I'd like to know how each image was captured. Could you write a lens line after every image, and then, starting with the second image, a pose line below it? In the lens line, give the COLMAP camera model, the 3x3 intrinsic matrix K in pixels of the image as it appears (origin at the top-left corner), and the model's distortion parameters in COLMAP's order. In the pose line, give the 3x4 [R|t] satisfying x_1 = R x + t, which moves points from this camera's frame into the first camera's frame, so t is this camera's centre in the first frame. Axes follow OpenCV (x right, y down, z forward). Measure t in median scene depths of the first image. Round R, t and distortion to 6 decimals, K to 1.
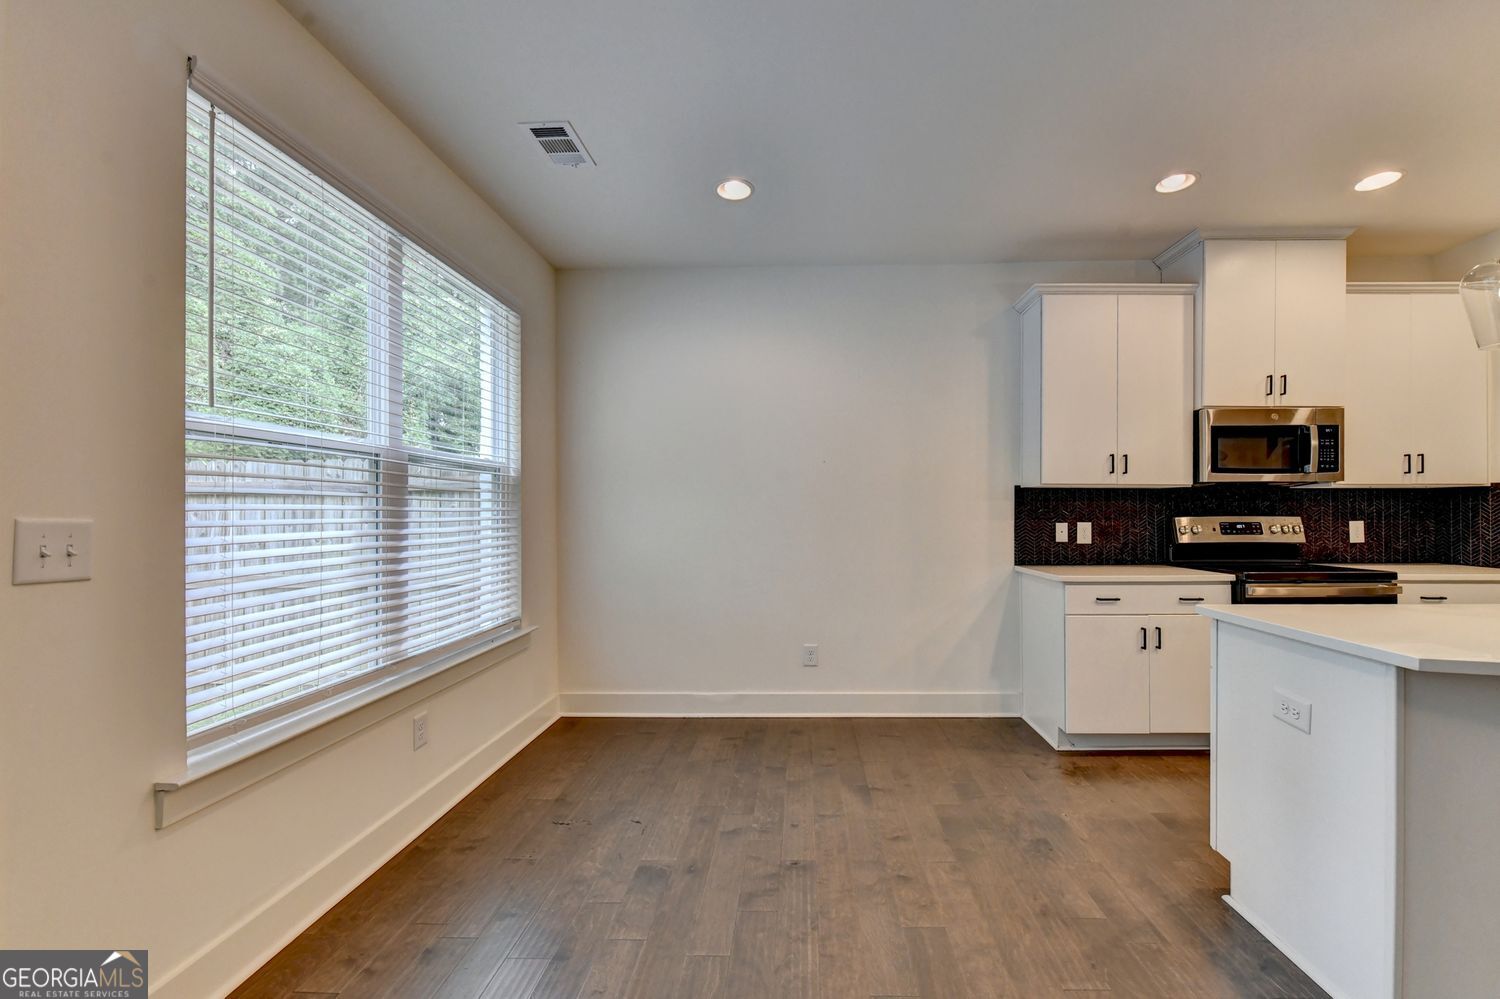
lens RADIAL K [[645.4, 0, 765.9], [0, 645.4, 505.7], [0, 0, 1]] dist [-0.010940, -0.000353]
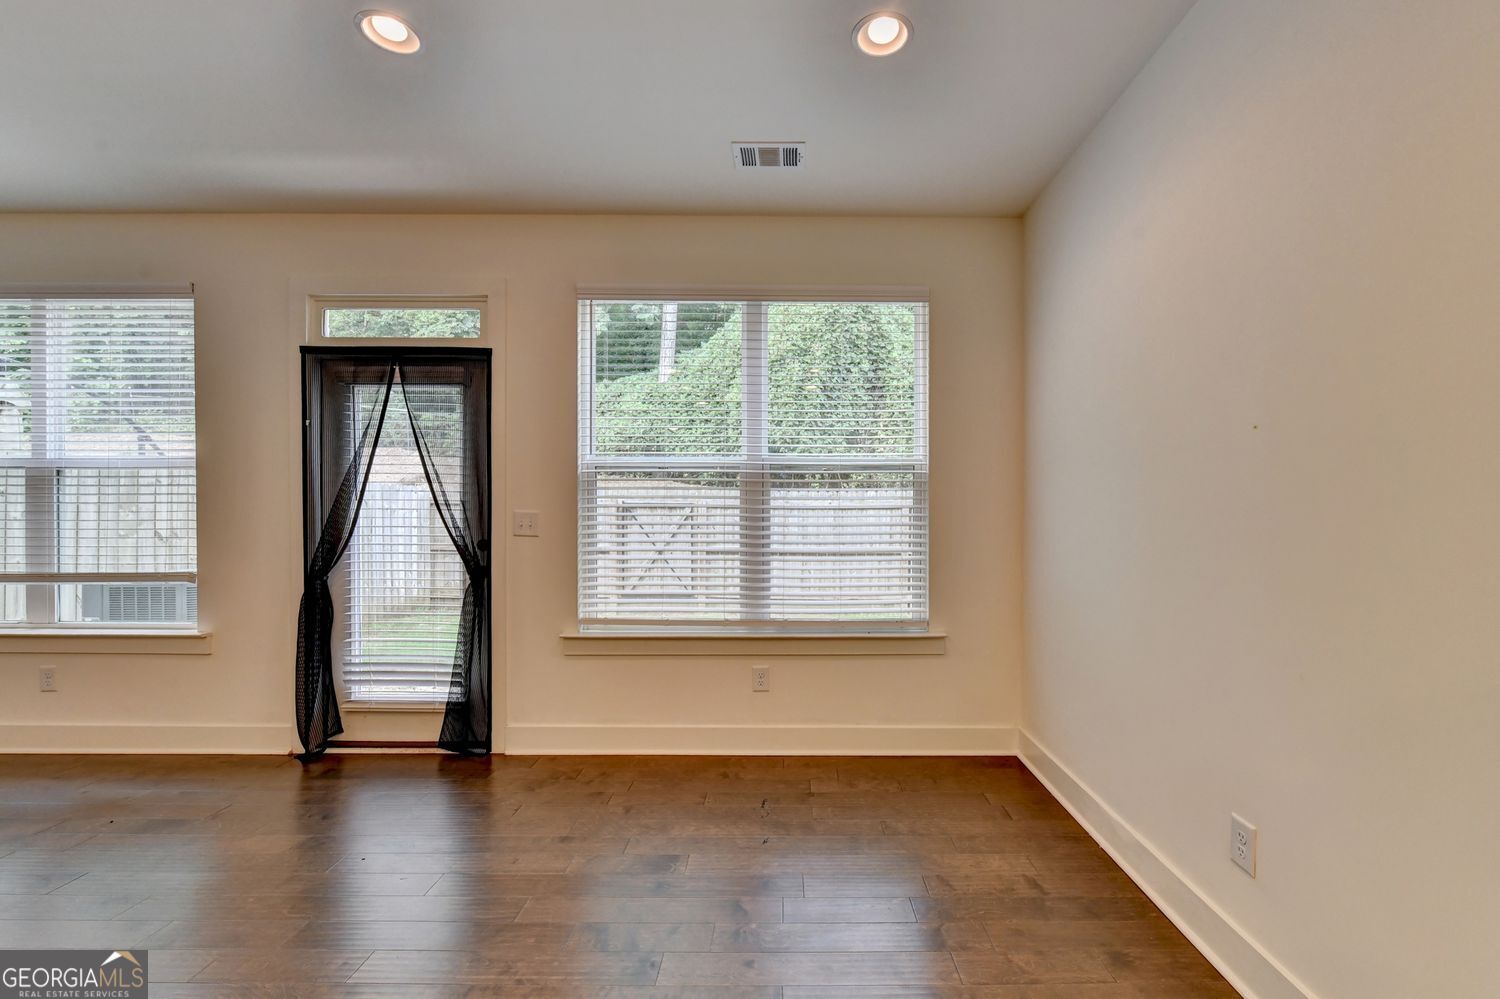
lens RADIAL K [[611.5, 0, 780.6], [0, 611.5, 518.7], [0, 0, 1]] dist [0.000183, 0.000056]
pose [[0.031298, 0.017748, -0.999353, 0.691604], [0.008120, 0.999805, 0.018011, 0.004793], [0.999477, -0.008678, 0.031148, 1.008993]]
